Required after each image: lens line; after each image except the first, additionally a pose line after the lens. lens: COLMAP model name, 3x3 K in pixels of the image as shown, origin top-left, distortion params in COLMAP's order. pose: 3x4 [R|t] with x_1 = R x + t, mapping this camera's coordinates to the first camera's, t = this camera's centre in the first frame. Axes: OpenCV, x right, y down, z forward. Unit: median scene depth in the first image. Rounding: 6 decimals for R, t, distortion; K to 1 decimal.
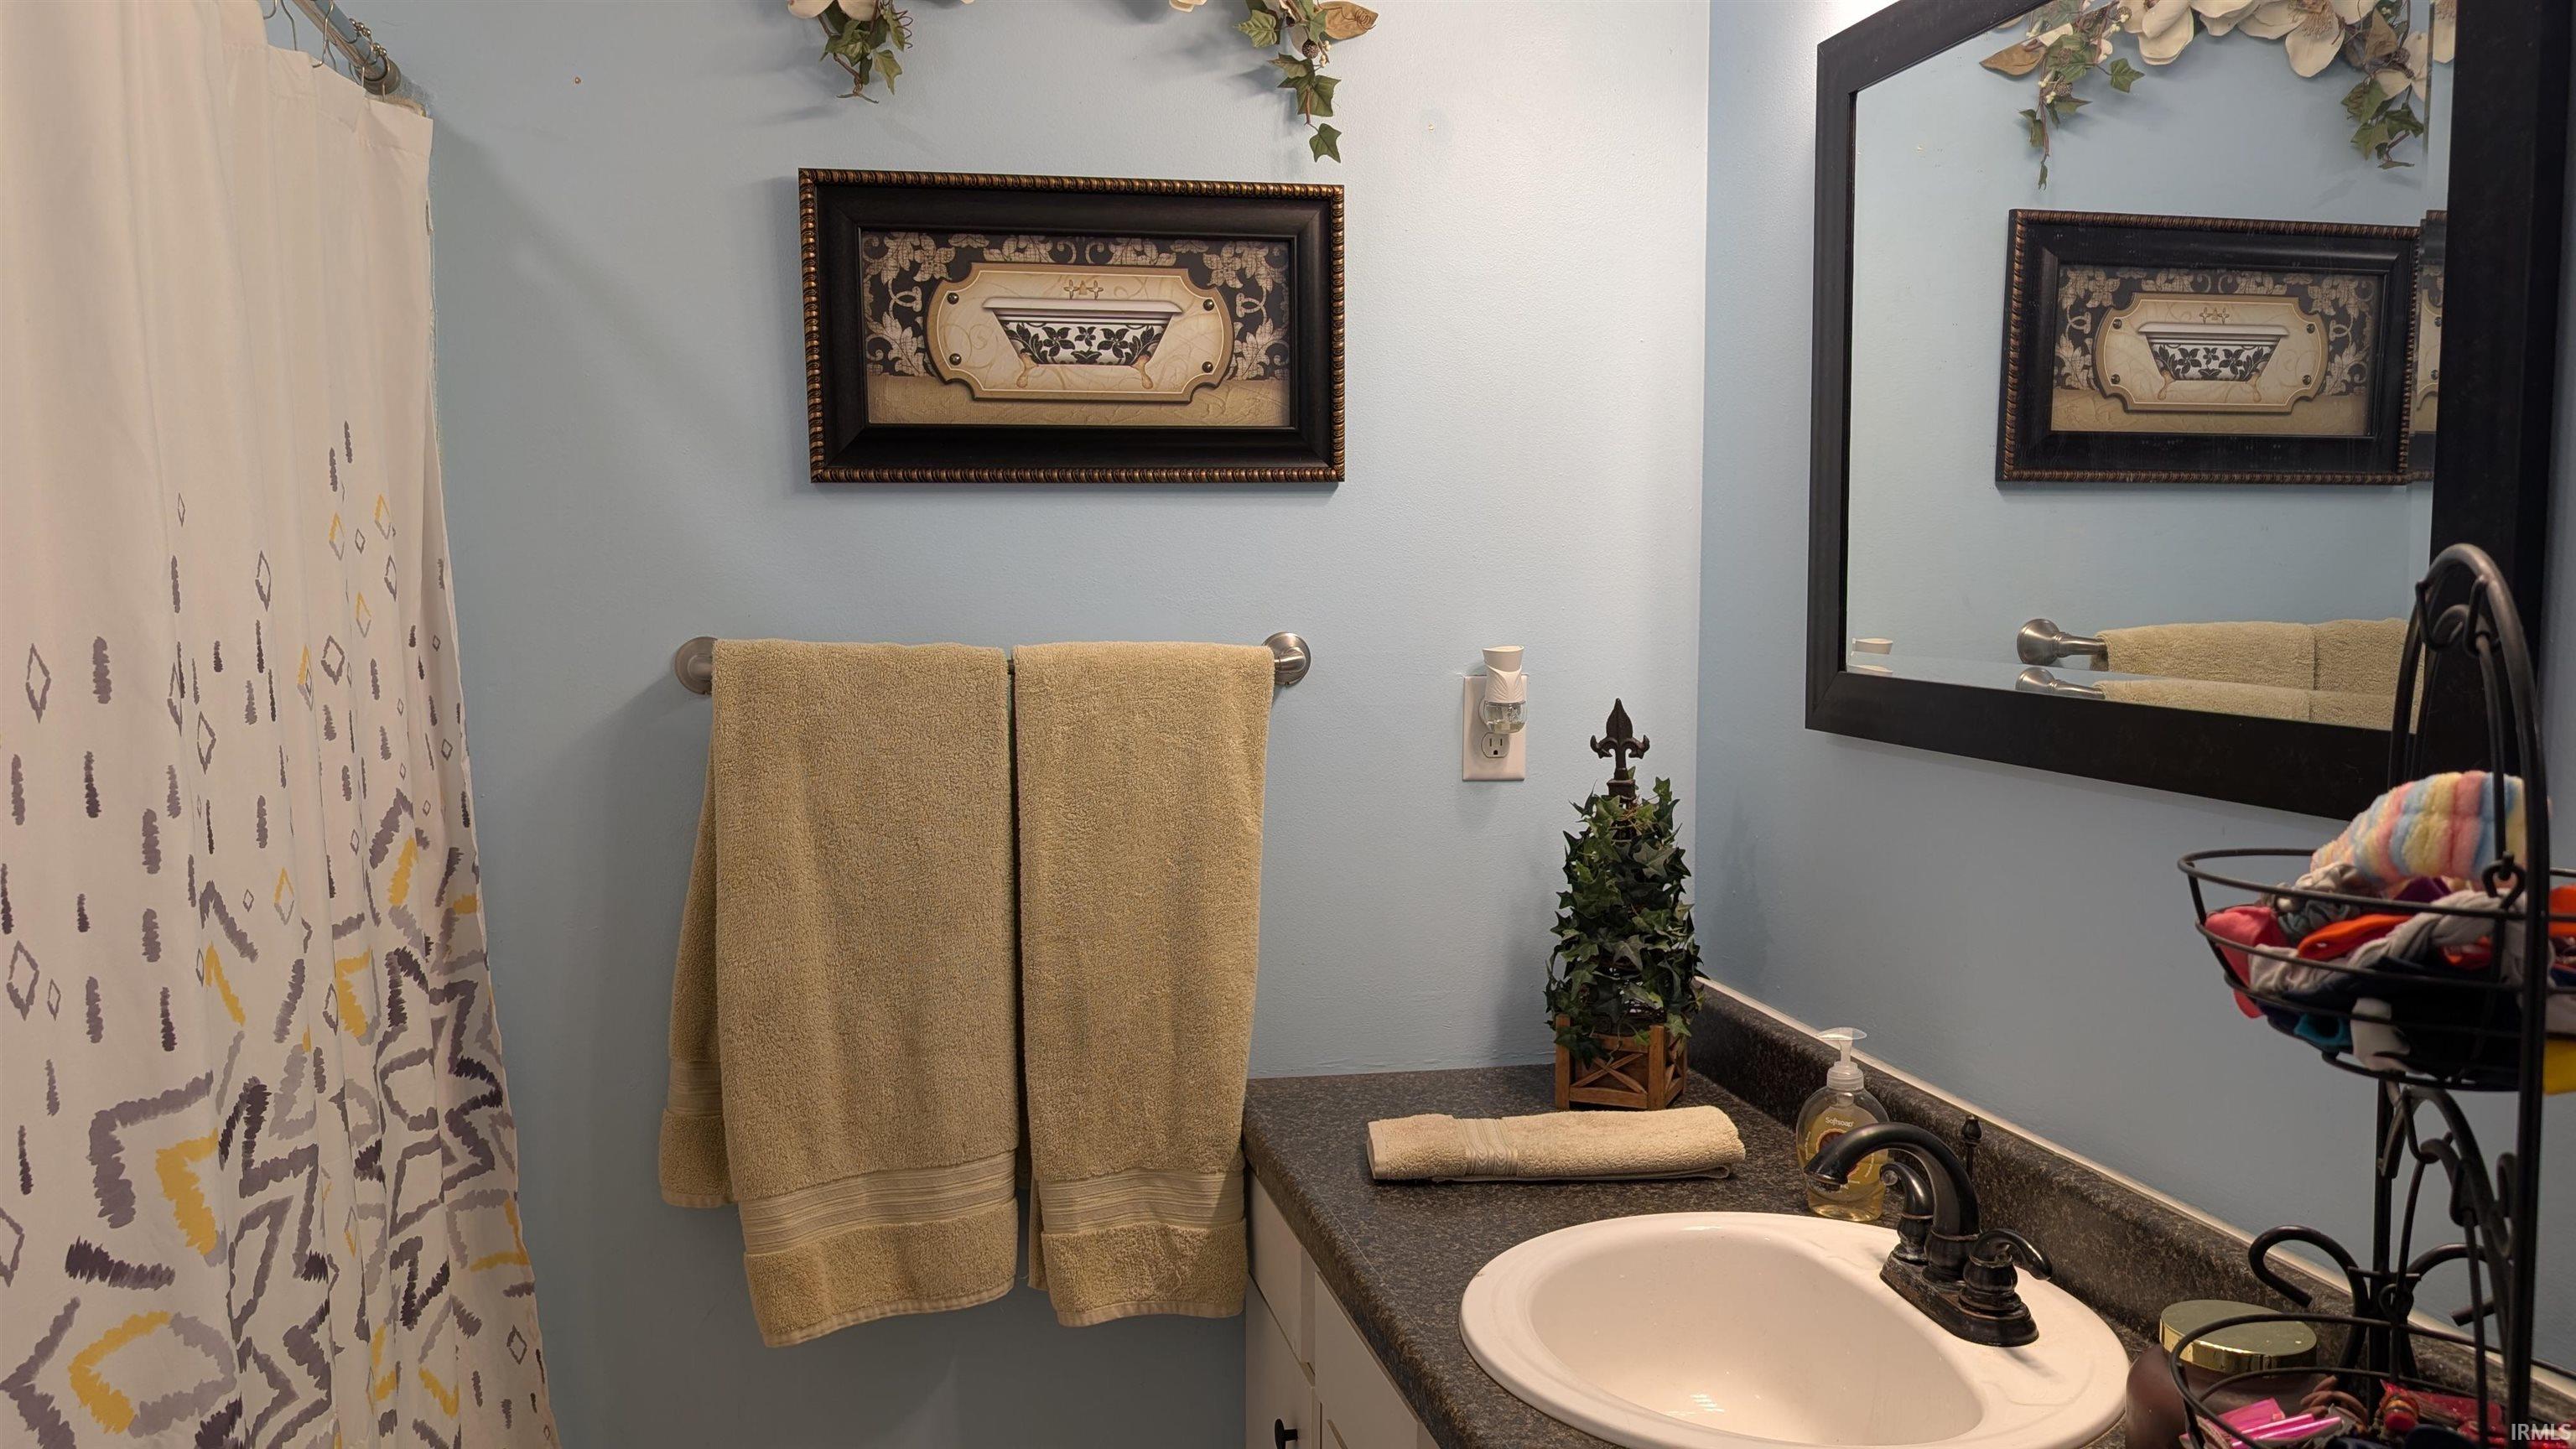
lens RADIAL K [[1867.6, 0, 1286.8], [0, 1867.6, 729.5], [0, 0, 1]] dist [0.023248, -0.019811]
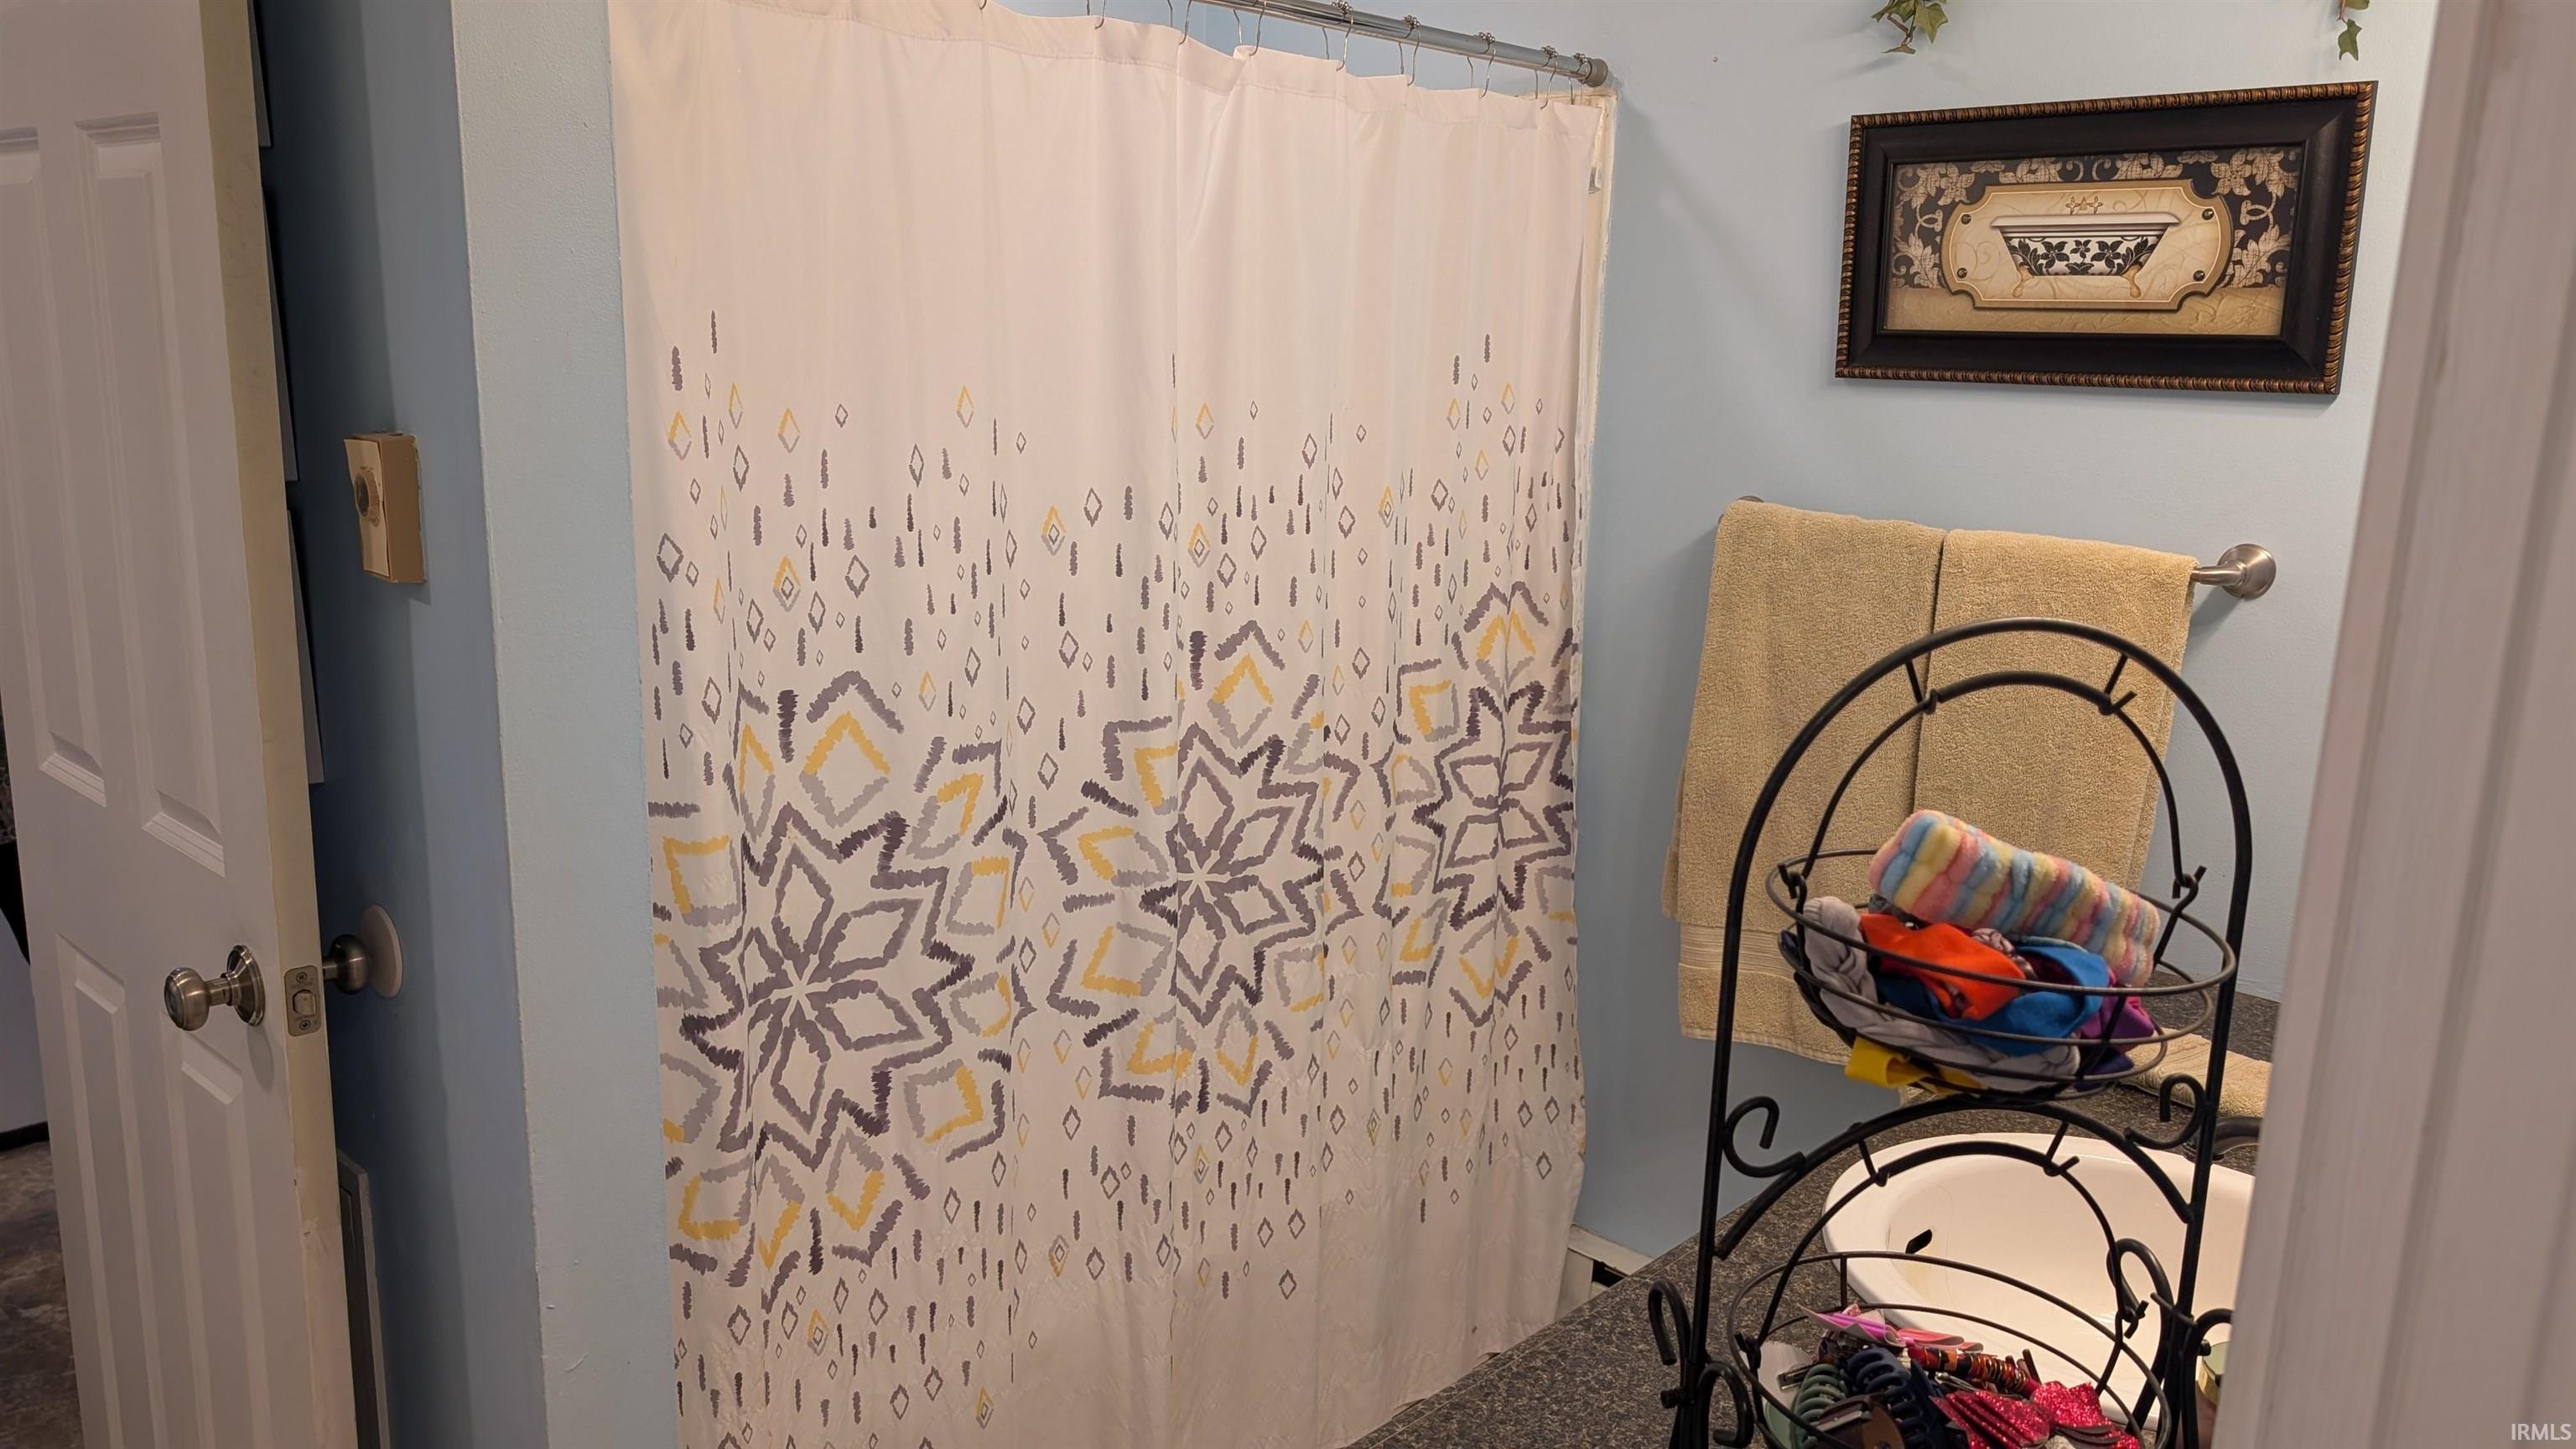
lens RADIAL K [[1867.6, 0, 1284.5], [0, 1867.6, 723.6], [0, 0, 1]] dist [0.023248, -0.019811]
pose [[0.570670, 0.192666, -0.798258, 0.551640], [-0.101314, 0.981179, 0.164386, -0.073649], [0.814905, -0.012936, 0.579450, -0.005347]]
